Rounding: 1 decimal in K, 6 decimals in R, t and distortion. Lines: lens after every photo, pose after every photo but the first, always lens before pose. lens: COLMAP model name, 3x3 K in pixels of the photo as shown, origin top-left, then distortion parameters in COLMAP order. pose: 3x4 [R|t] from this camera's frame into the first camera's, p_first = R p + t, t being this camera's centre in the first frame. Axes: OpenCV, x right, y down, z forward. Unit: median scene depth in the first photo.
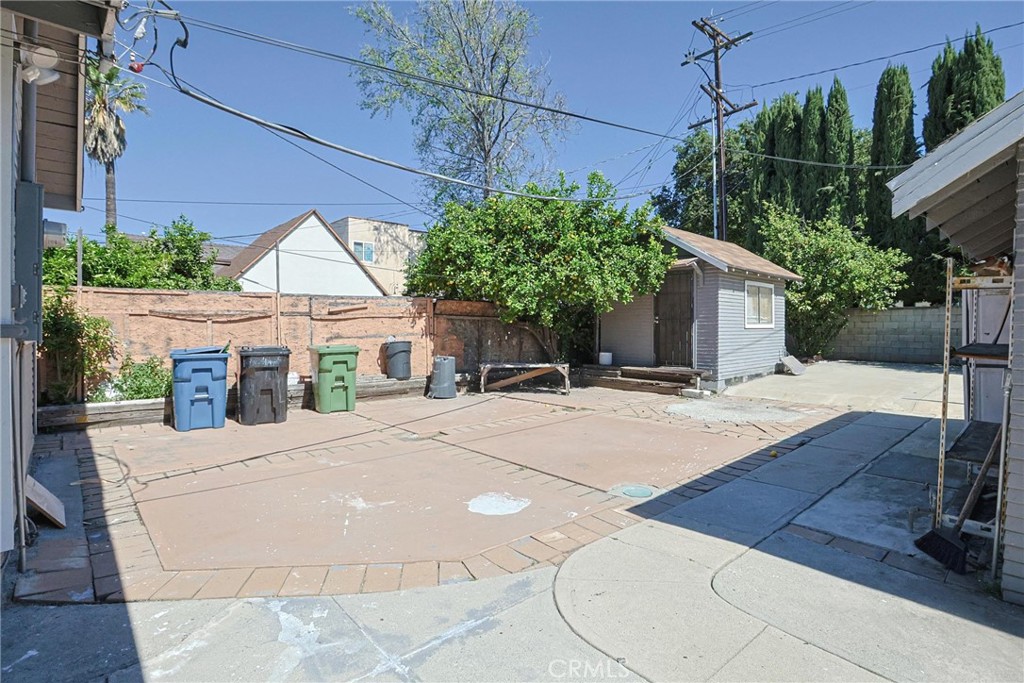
lens RADIAL K [[493.7, 0, 526.9], [0, 493.7, 343.5], [0, 0, 1]] dist [-0.048523, 0.015057]
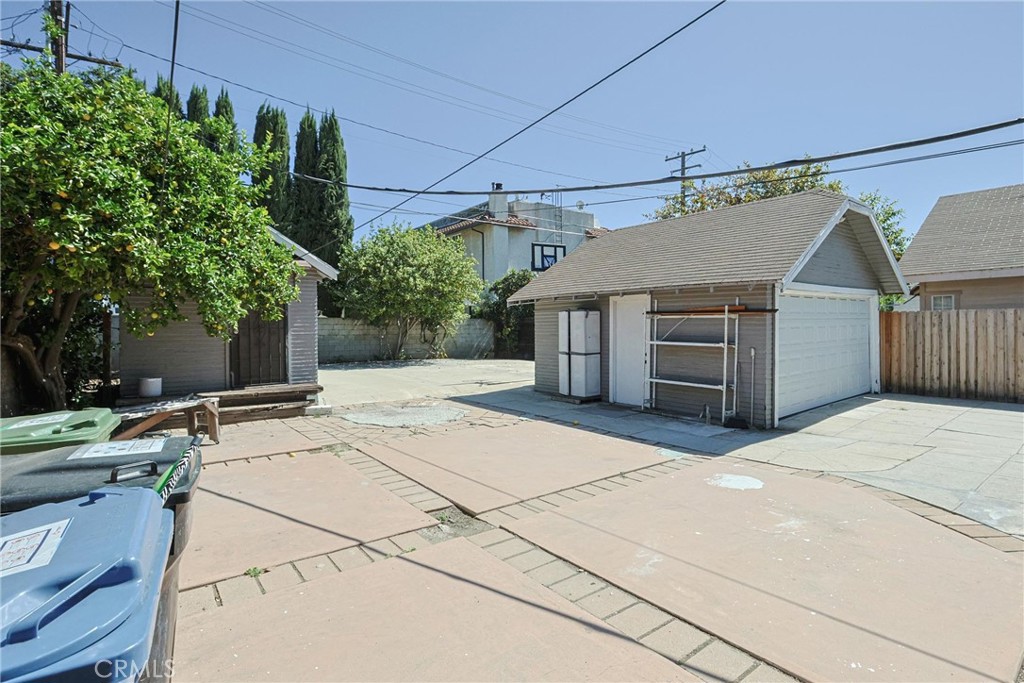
lens RADIAL K [[493.7, 0, 493.9], [0, 493.7, 339.3], [0, 0, 1]] dist [-0.048523, 0.015057]
pose [[0.133528, -0.021687, 0.990808, -0.495150], [0.043627, 0.998920, 0.015985, -0.028394], [-0.990084, 0.041092, 0.134330, 0.524395]]
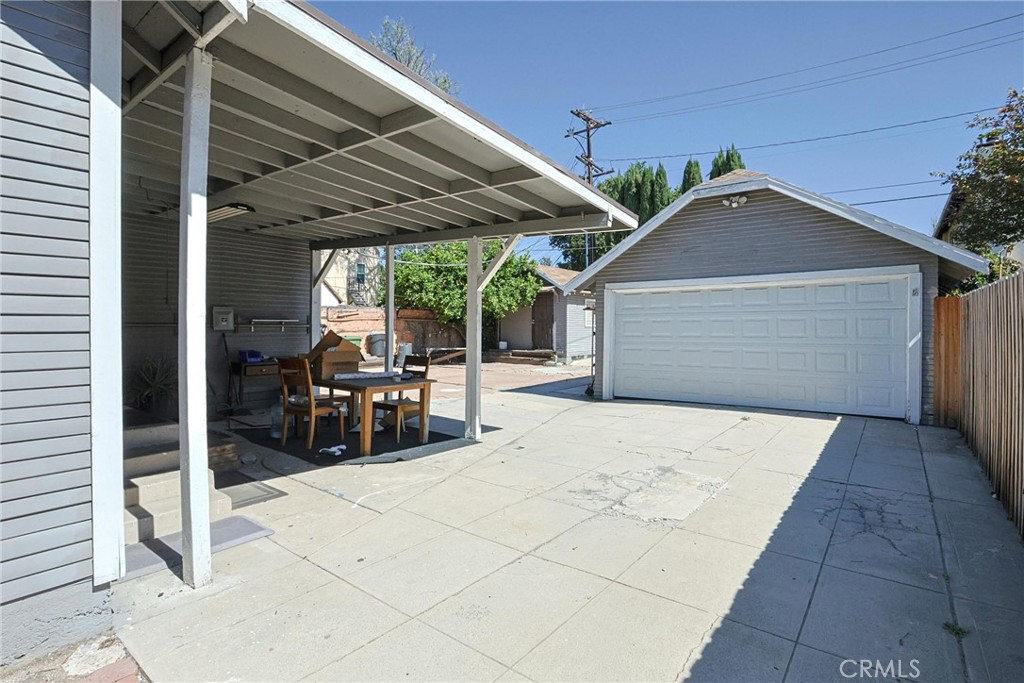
lens RADIAL K [[493.7, 0, 553.1], [0, 493.7, 326.8], [0, 0, 1]] dist [-0.048523, 0.015057]
pose [[0.975775, 0.002350, 0.218762, -0.039345], [0.005252, 0.999403, -0.034162, 0.028481], [-0.218712, 0.034484, 0.975180, -0.695824]]
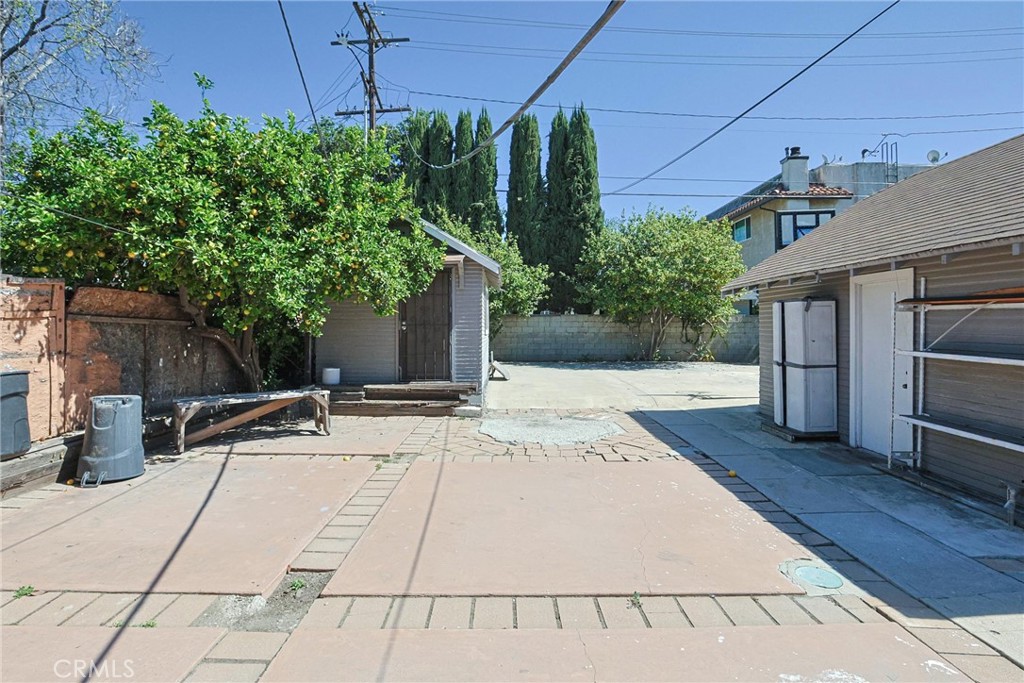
lens RADIAL K [[493.7, 0, 507.7], [0, 493.7, 321.1], [0, 0, 1]] dist [-0.048523, 0.015057]
pose [[0.683967, 0.010078, 0.729443, -0.237559], [0.025839, 0.998942, -0.038030, -0.021109], [-0.729055, 0.044860, 0.682983, 0.334104]]
